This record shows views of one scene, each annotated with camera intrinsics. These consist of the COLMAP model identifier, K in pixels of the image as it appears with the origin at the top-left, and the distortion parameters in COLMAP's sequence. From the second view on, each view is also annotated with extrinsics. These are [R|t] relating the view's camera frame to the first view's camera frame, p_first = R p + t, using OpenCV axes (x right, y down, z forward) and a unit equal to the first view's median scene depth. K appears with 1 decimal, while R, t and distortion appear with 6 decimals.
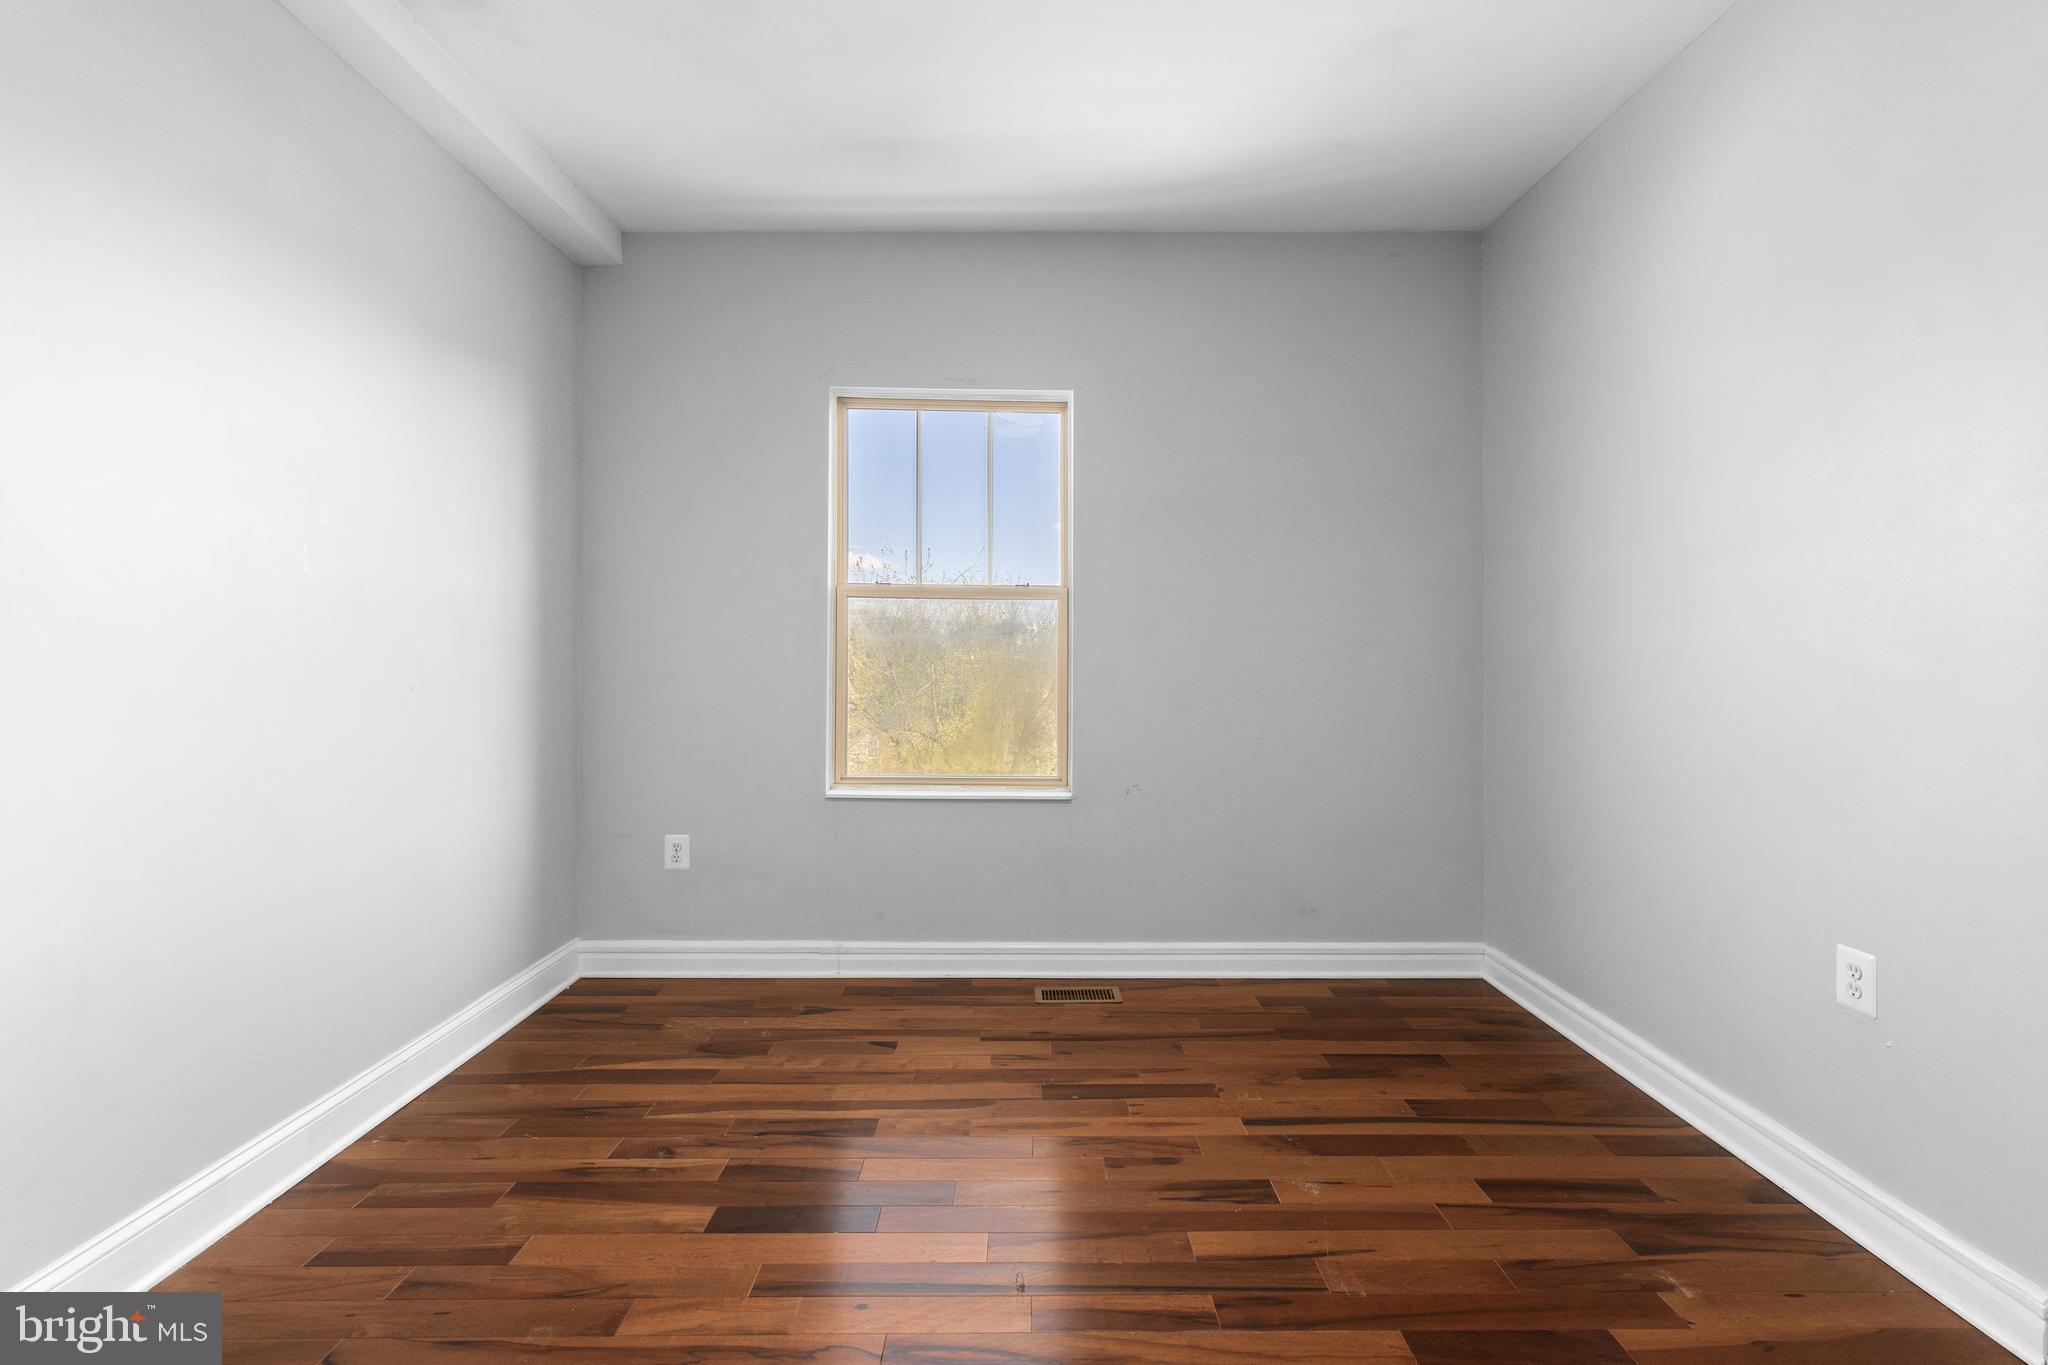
lens RADIAL K [[879.8, 0, 1016.5], [0, 879.8, 674.1], [0, 0, 1]] dist [-0.009455, 0.000959]
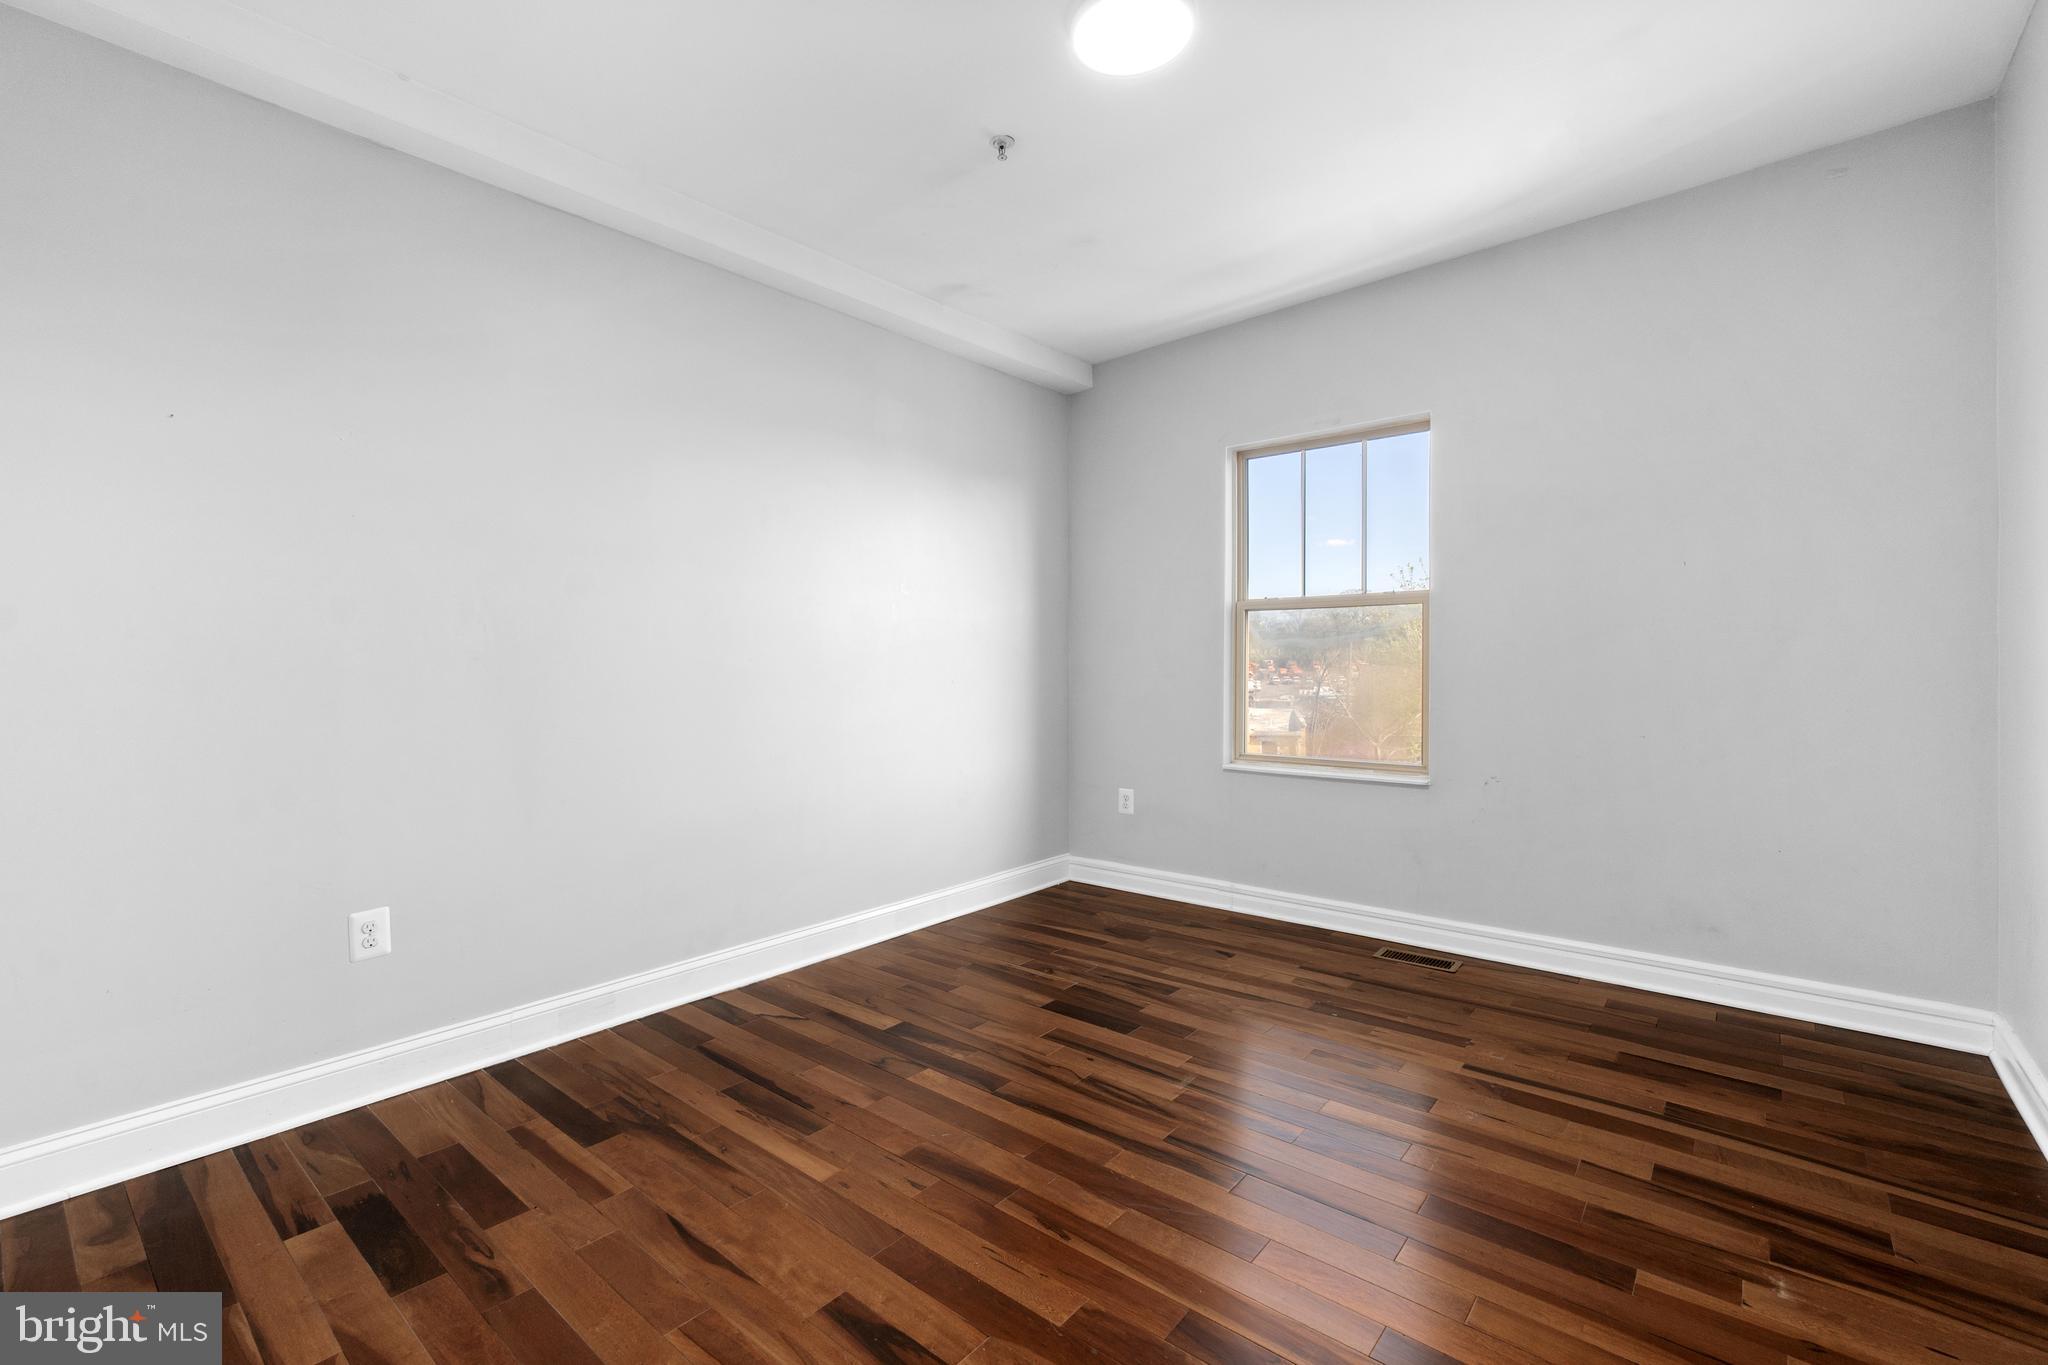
lens RADIAL K [[879.8, 0, 1016.5], [0, 879.8, 674.1], [0, 0, 1]] dist [-0.009455, 0.000959]
pose [[0.750585, -0.005308, -0.660753, 0.485517], [0.003752, 0.999986, -0.003771, 0.007036], [0.660763, 0.000352, 0.750594, -0.192917]]
